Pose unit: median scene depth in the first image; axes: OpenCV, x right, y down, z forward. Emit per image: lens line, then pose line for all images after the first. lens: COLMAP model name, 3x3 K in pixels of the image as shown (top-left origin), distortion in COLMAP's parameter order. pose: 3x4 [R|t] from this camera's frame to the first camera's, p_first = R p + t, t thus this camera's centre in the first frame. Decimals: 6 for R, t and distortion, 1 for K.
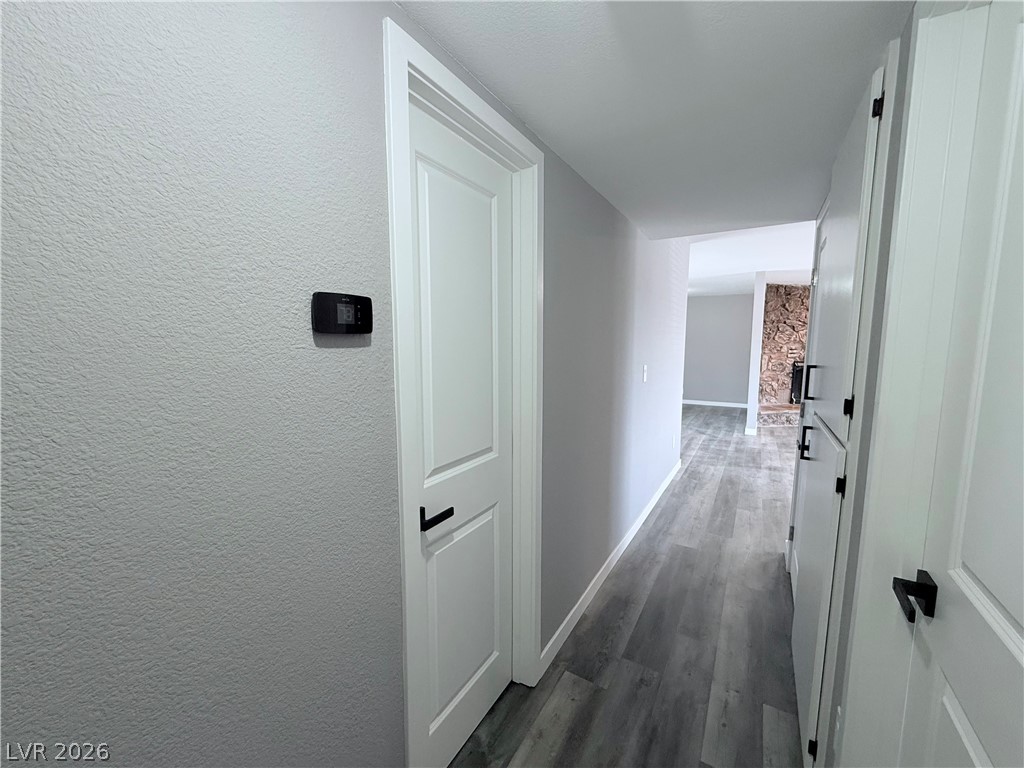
lens RADIAL K [[408.8, 0, 510.5], [0, 408.8, 383.9], [0, 0, 1]] dist [-0.002263, 0.000064]
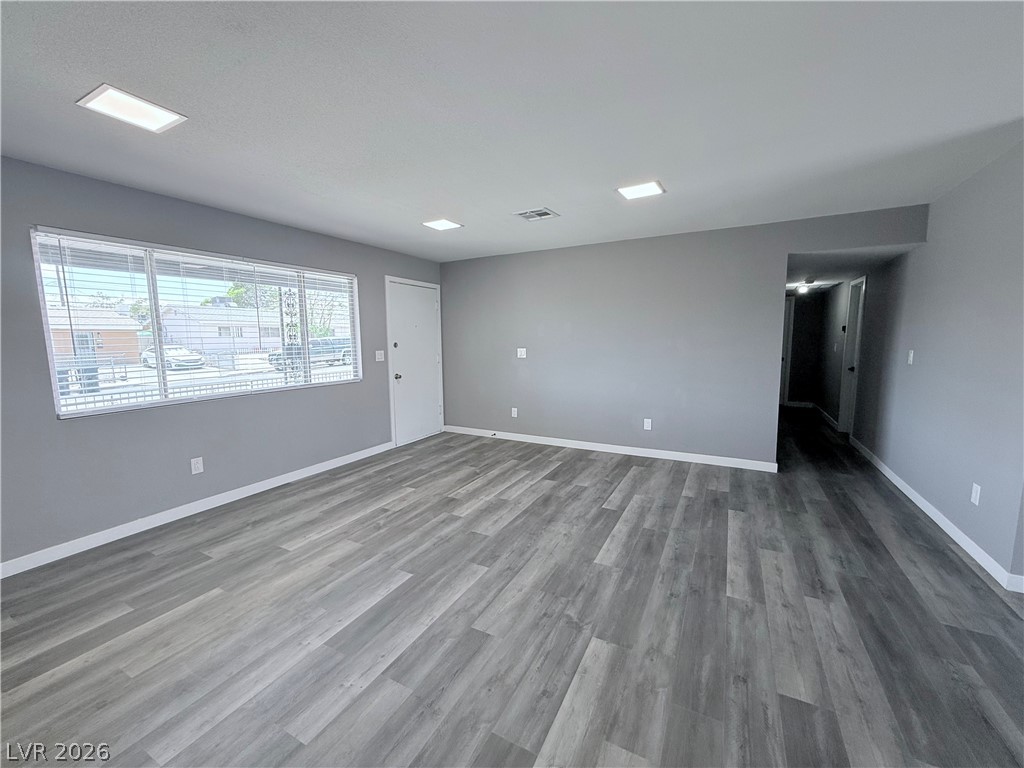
lens RADIAL K [[408.8, 0, 510.5], [0, 408.8, 383.9], [0, 0, 1]] dist [-0.002263, 0.000064]
pose [[-0.998663, 0.010821, -0.050554, 0.642640], [-0.000425, 0.976101, 0.217319, -0.085492], [0.051697, 0.217050, -0.974791, 0.873863]]
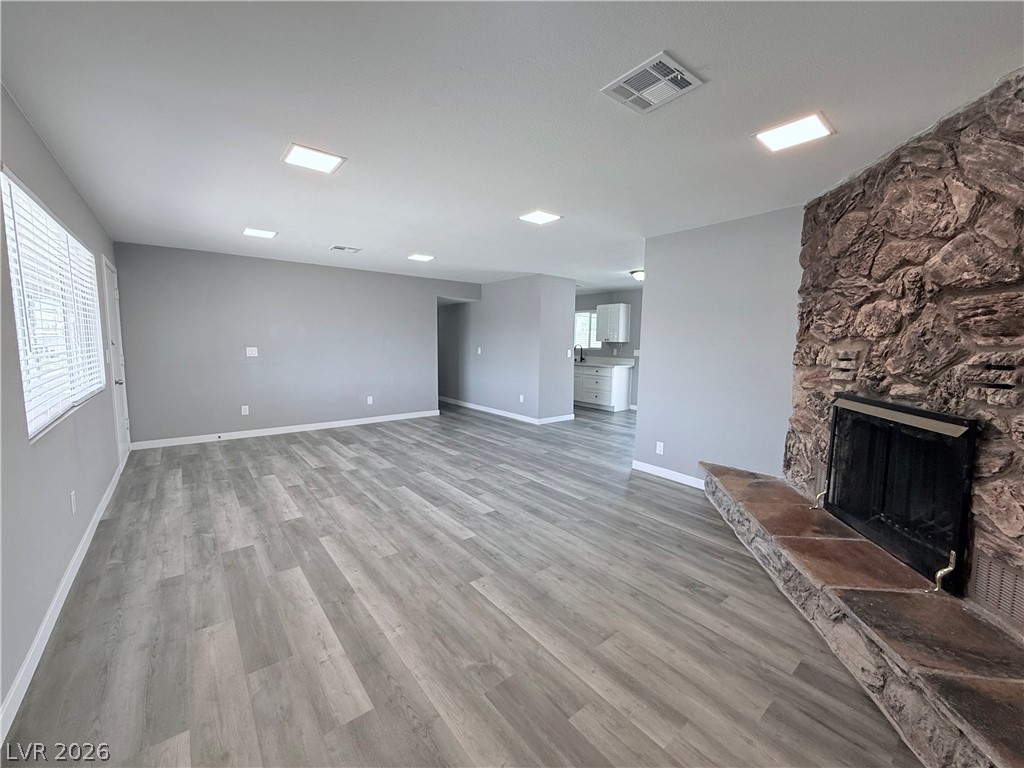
lens RADIAL K [[408.8, 0, 510.5], [0, 408.8, 383.9], [0, 0, 1]] dist [-0.002263, 0.000064]
pose [[-0.339739, 0.086432, -0.936540, 1.141620], [-0.114399, 0.984577, 0.132364, -0.078262], [0.933536, 0.152108, -0.324612, 0.860458]]
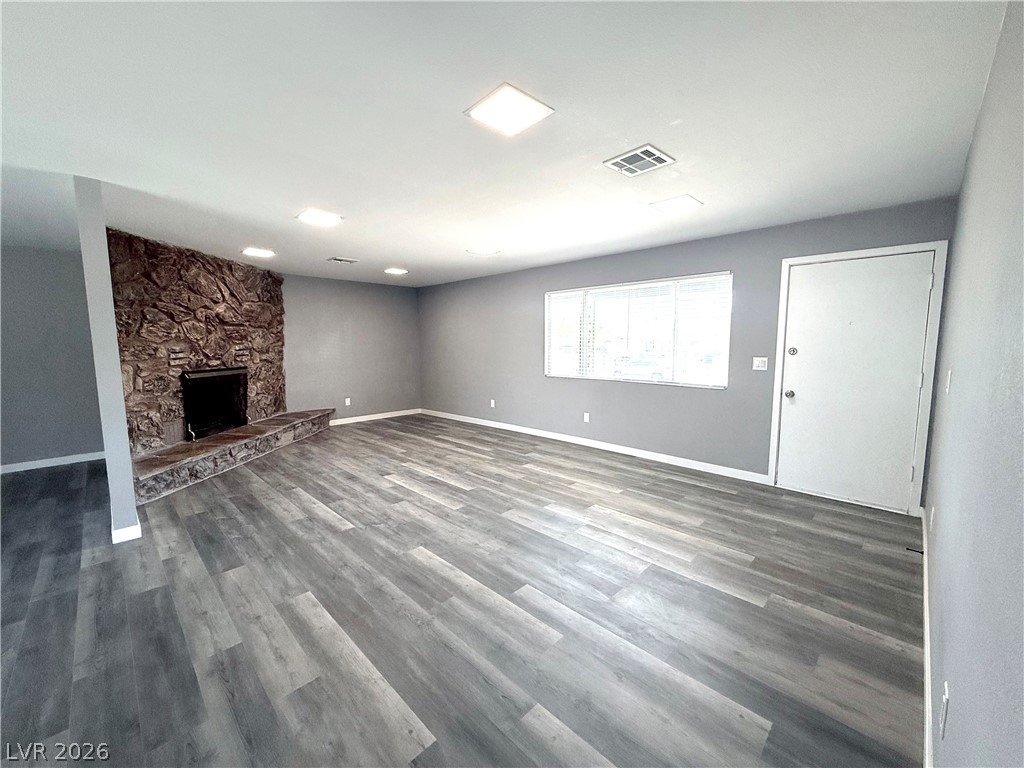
lens RADIAL K [[408.8, 0, 510.5], [0, 408.8, 383.9], [0, 0, 1]] dist [-0.002263, 0.000064]
pose [[0.232595, -0.107080, 0.966661, 0.224017], [0.104946, 0.990880, 0.084511, -0.038059], [-0.966895, 0.081791, 0.241712, 0.389929]]
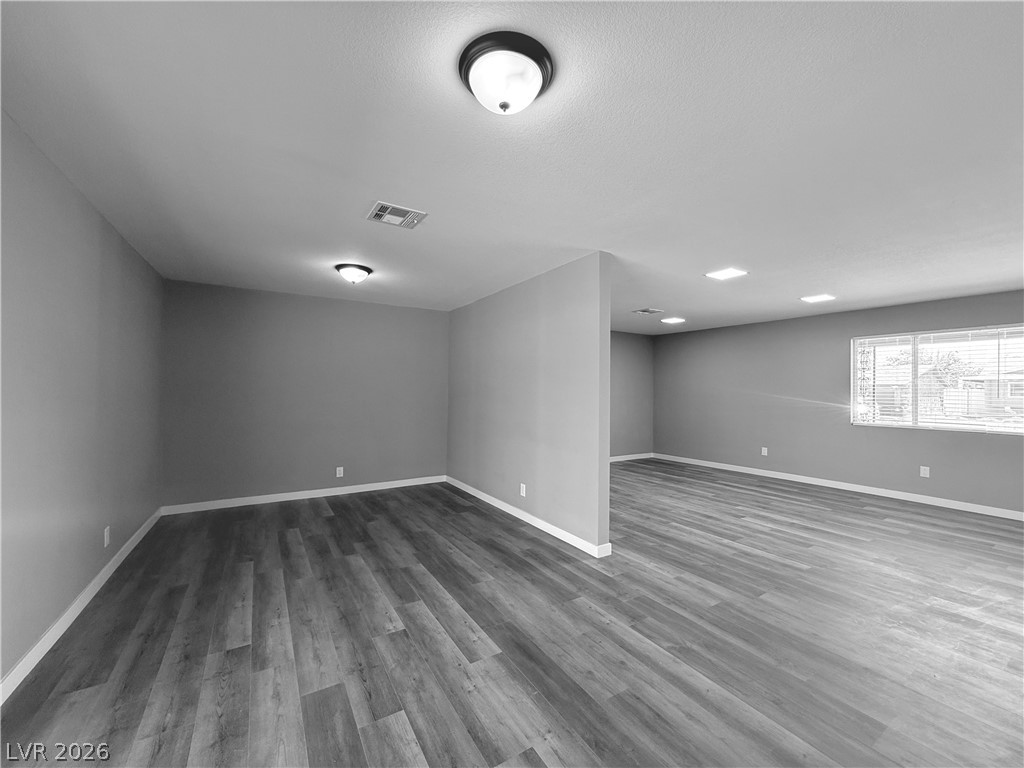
lens RADIAL K [[408.8, 0, 510.5], [0, 408.8, 383.9], [0, 0, 1]] dist [-0.002263, 0.000064]
pose [[0.455793, 0.007712, 0.890052, 0.057146], [0.083801, 0.995149, -0.051537, -0.066850], [-0.886132, 0.098078, 0.452936, 0.726287]]
